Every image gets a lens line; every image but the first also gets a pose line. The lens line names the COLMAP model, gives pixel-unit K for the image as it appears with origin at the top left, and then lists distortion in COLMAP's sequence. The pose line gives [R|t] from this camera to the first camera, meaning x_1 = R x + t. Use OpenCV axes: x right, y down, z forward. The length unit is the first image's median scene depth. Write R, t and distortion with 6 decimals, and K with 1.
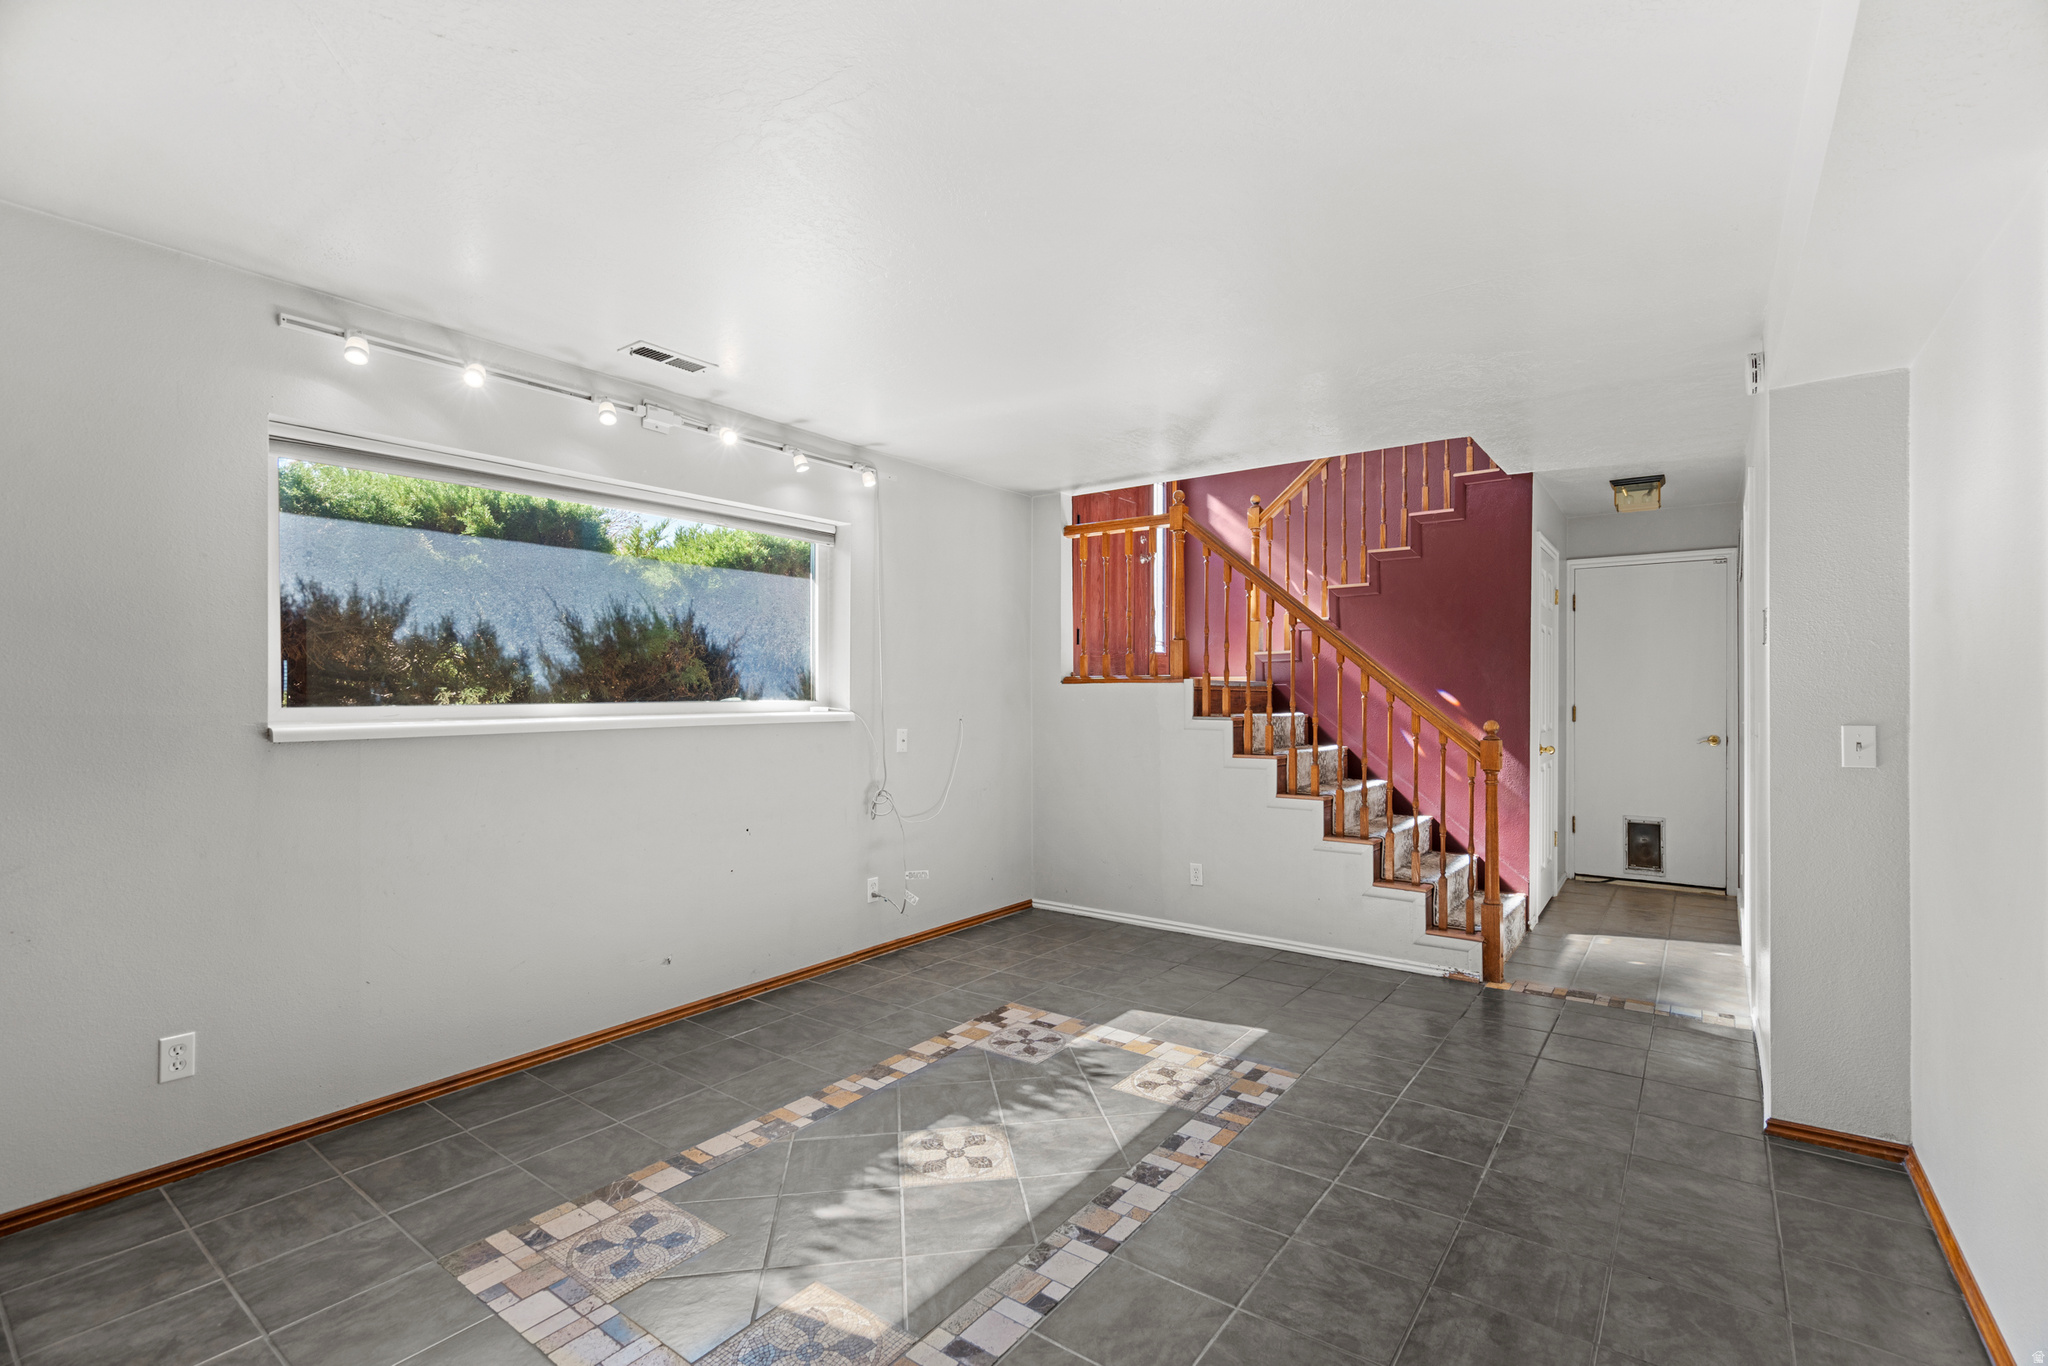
lens RADIAL K [[930.9, 0, 1032.6], [0, 930.9, 690.9], [0, 0, 1]] dist [-0.003481, 0.000973]
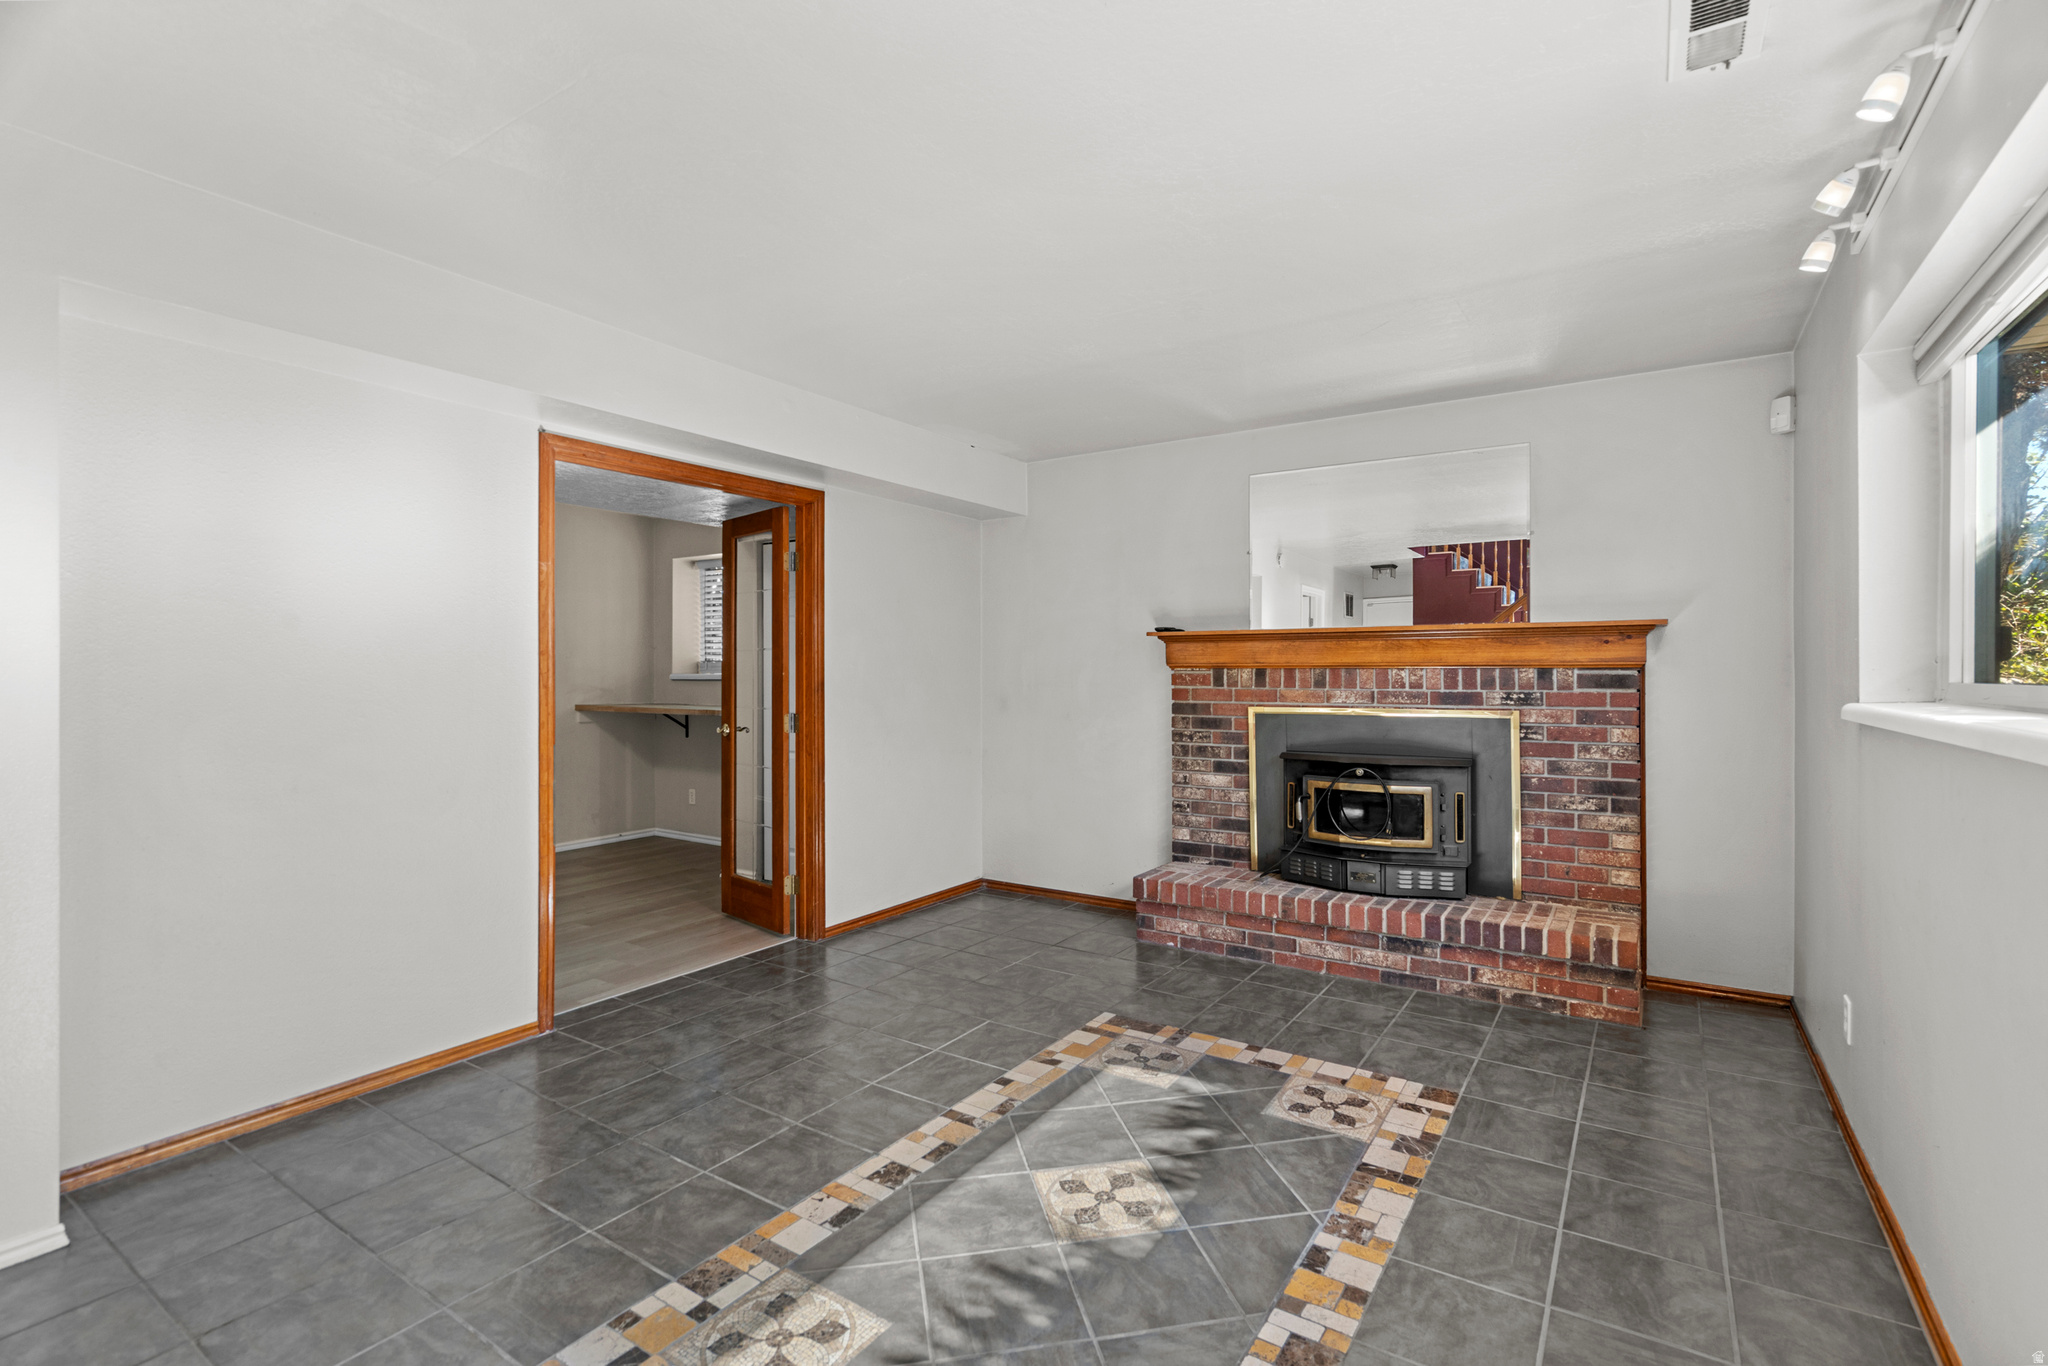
lens RADIAL K [[930.9, 0, 1030.2], [0, 930.9, 675.1], [0, 0, 1]] dist [-0.003481, 0.000973]
pose [[-0.998972, 0.004034, -0.045154, 0.021147], [0.003865, 0.999985, 0.003834, 0.005417], [0.045168, 0.003655, -0.998973, 1.625723]]
